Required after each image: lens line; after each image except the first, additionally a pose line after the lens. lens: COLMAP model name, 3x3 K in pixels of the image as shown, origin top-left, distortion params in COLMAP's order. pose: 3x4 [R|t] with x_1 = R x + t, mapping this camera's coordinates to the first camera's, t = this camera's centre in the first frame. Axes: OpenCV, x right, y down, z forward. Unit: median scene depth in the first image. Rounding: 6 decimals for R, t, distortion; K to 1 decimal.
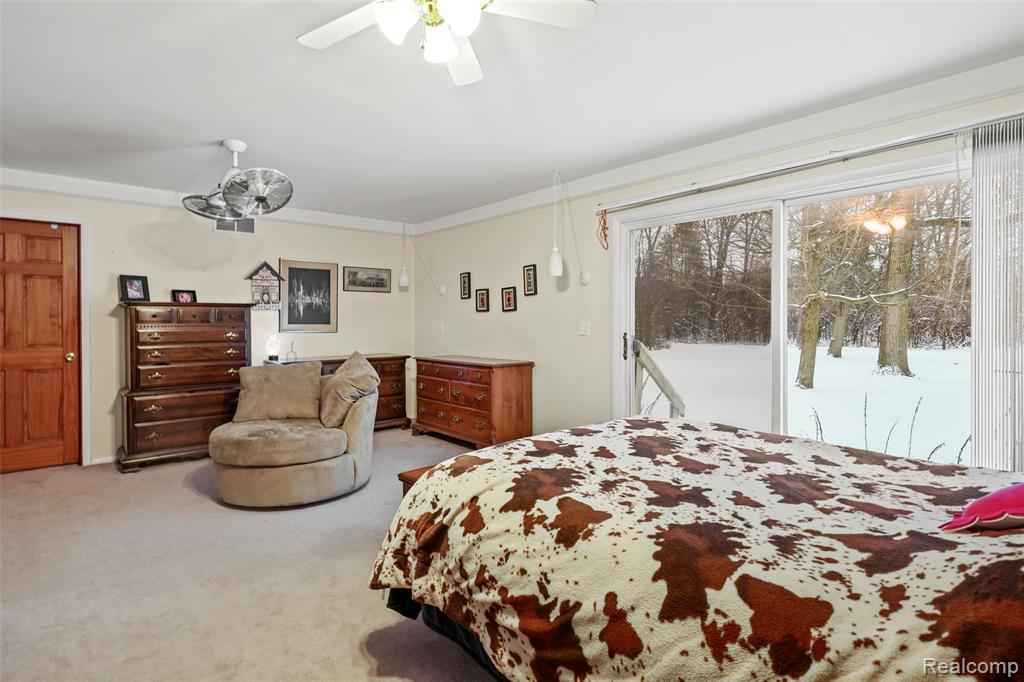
lens RADIAL K [[508.9, 0, 507.6], [0, 508.9, 330.0], [0, 0, 1]] dist [0.001191, -0.000233]
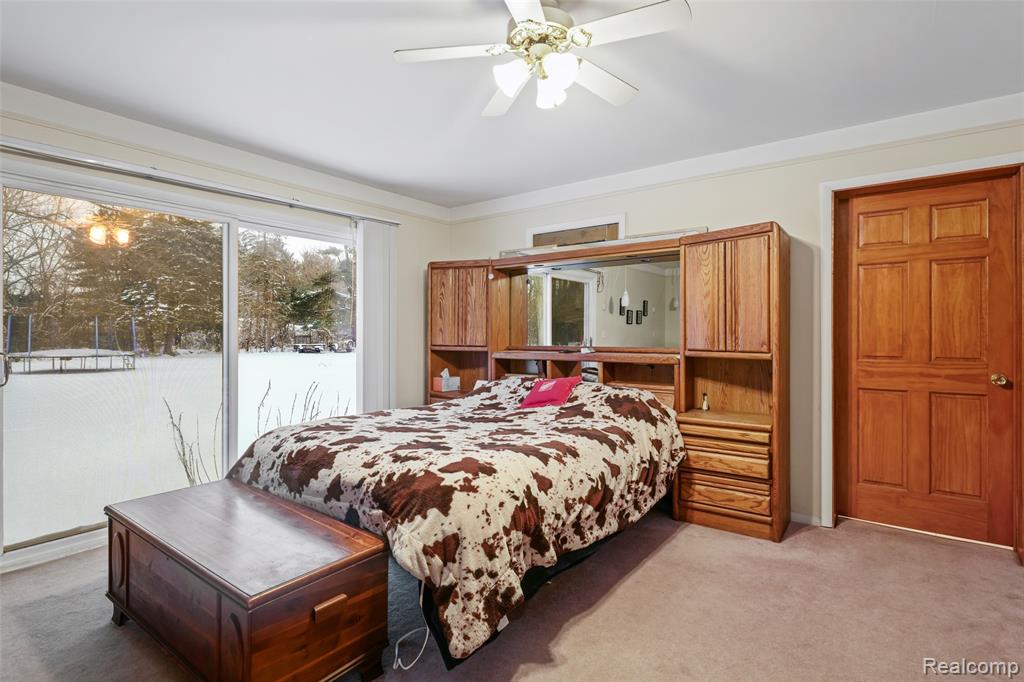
lens RADIAL K [[508.9, 0, 507.6], [0, 508.9, 330.0], [0, 0, 1]] dist [0.001191, -0.000233]
pose [[-0.205583, 0.003200, 0.978635, -1.495310], [0.013967, 0.999902, -0.000335, -0.021580], [-0.978540, 0.013600, -0.205607, 1.515560]]
